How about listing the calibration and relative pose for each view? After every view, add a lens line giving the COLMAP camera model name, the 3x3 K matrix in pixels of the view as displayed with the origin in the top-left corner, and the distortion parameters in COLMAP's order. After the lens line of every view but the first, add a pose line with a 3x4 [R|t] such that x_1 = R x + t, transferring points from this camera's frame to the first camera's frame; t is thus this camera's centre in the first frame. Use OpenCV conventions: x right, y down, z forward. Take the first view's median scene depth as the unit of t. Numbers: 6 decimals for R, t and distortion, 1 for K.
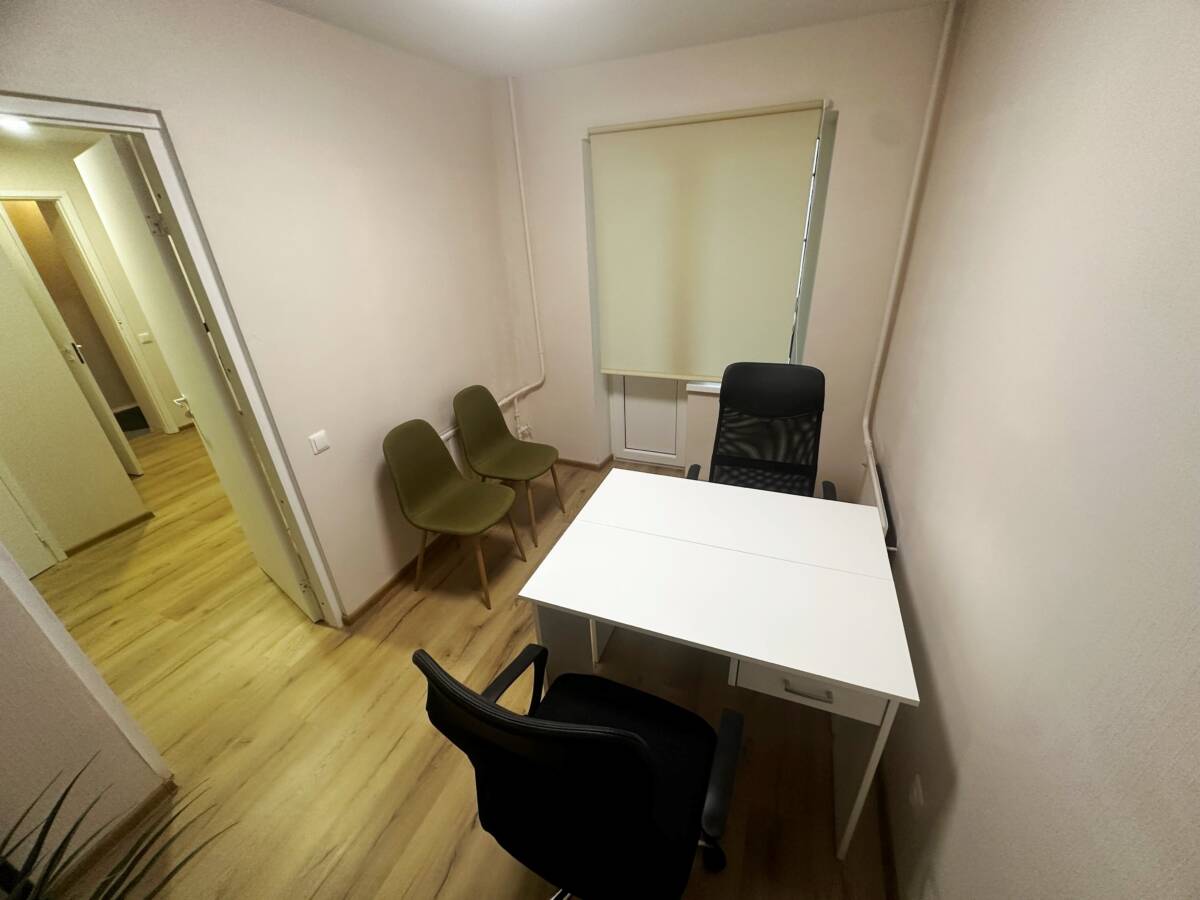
lens RADIAL K [[477.8, 0, 600.0], [0, 477.8, 450.0], [0, 0, 1]] dist [-0.003287, -0.000545]
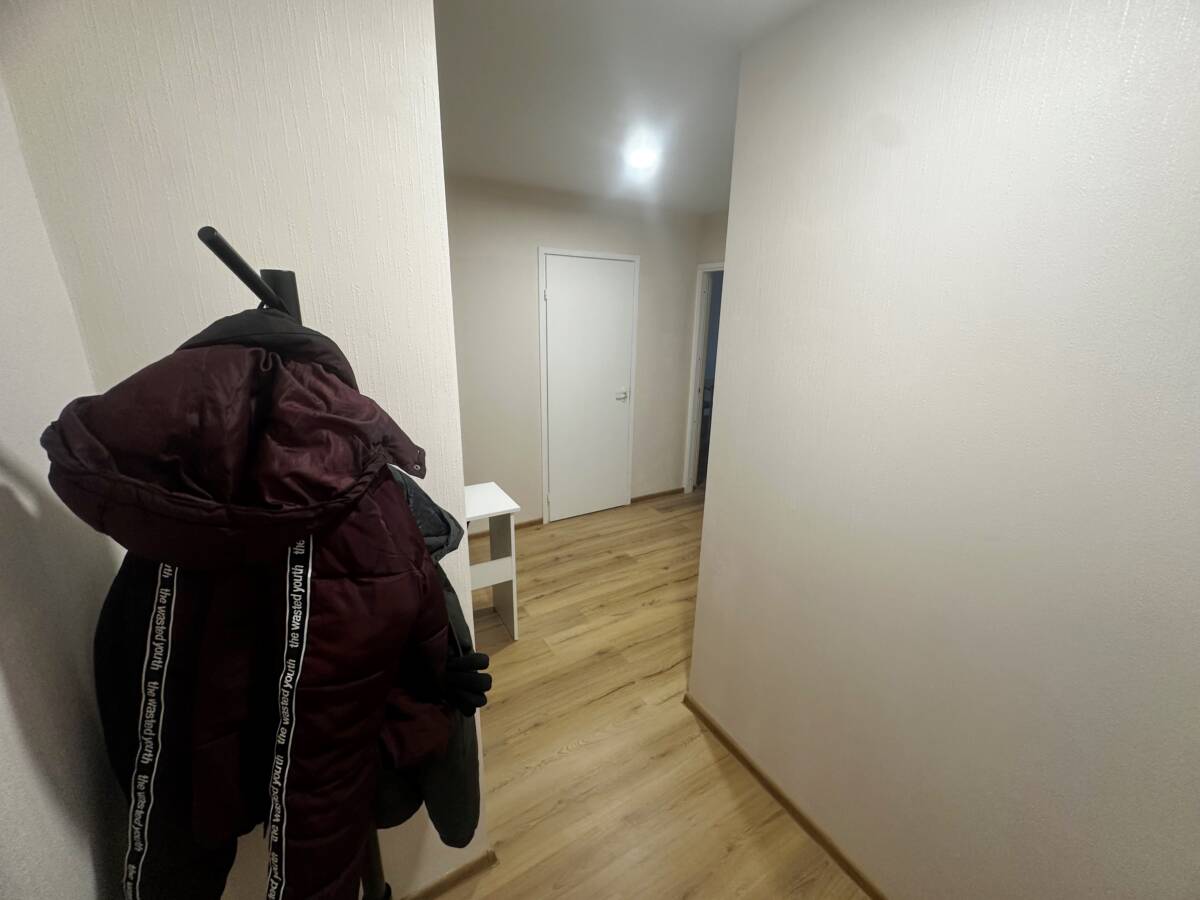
lens RADIAL K [[477.8, 0, 600.0], [0, 477.8, 450.0], [0, 0, 1]] dist [-0.003287, -0.000545]
pose [[-0.803116, -0.136554, 0.579964, -1.449900], [0.279454, 0.773348, 0.569067, -0.650678], [-0.526223, 0.619100, -0.582928, 1.513974]]
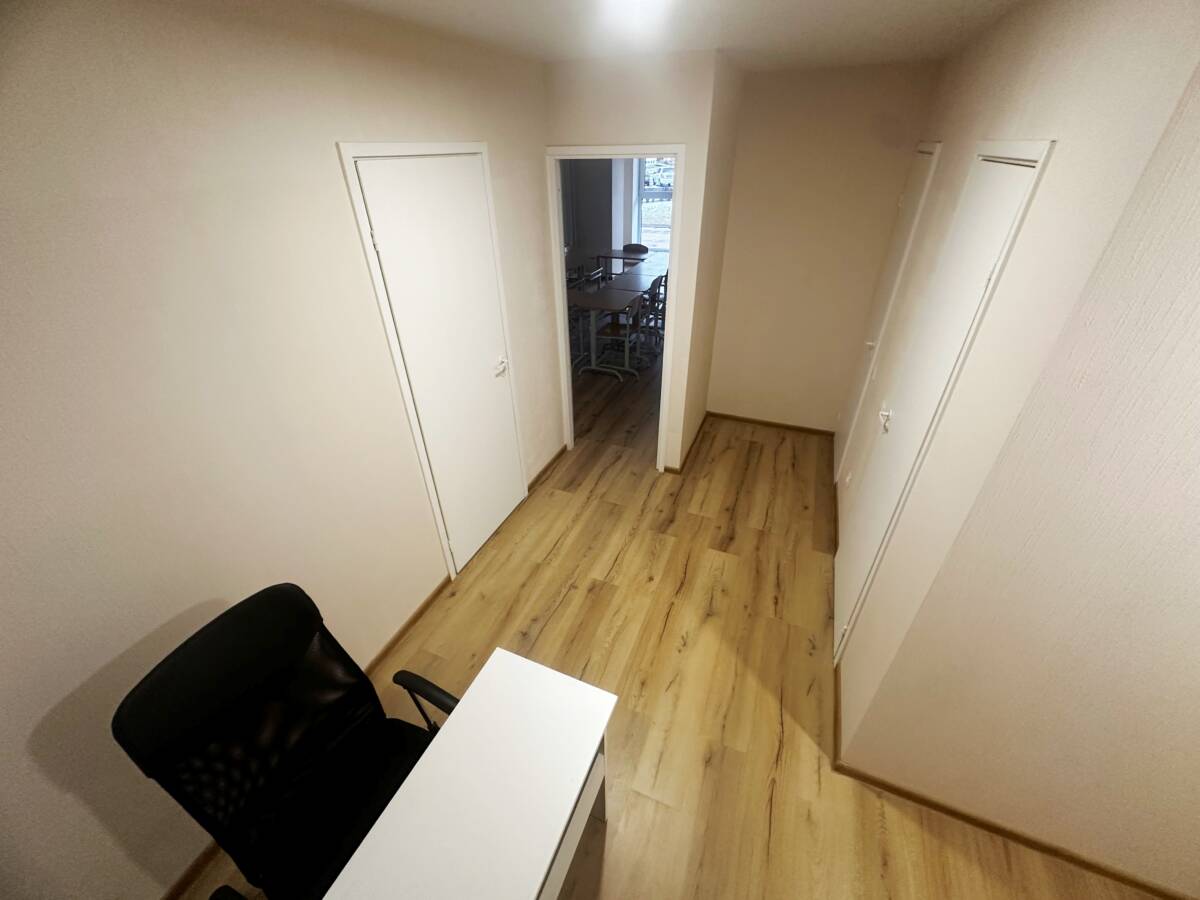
lens RADIAL K [[477.8, 0, 600.0], [0, 477.8, 450.0], [0, 0, 1]] dist [-0.003287, -0.000545]
pose [[-0.998003, 0.048391, 0.040593, -0.864328], [0.059830, 0.518276, 0.853118, -0.685793], [0.020245, 0.853843, -0.520137, 1.190904]]
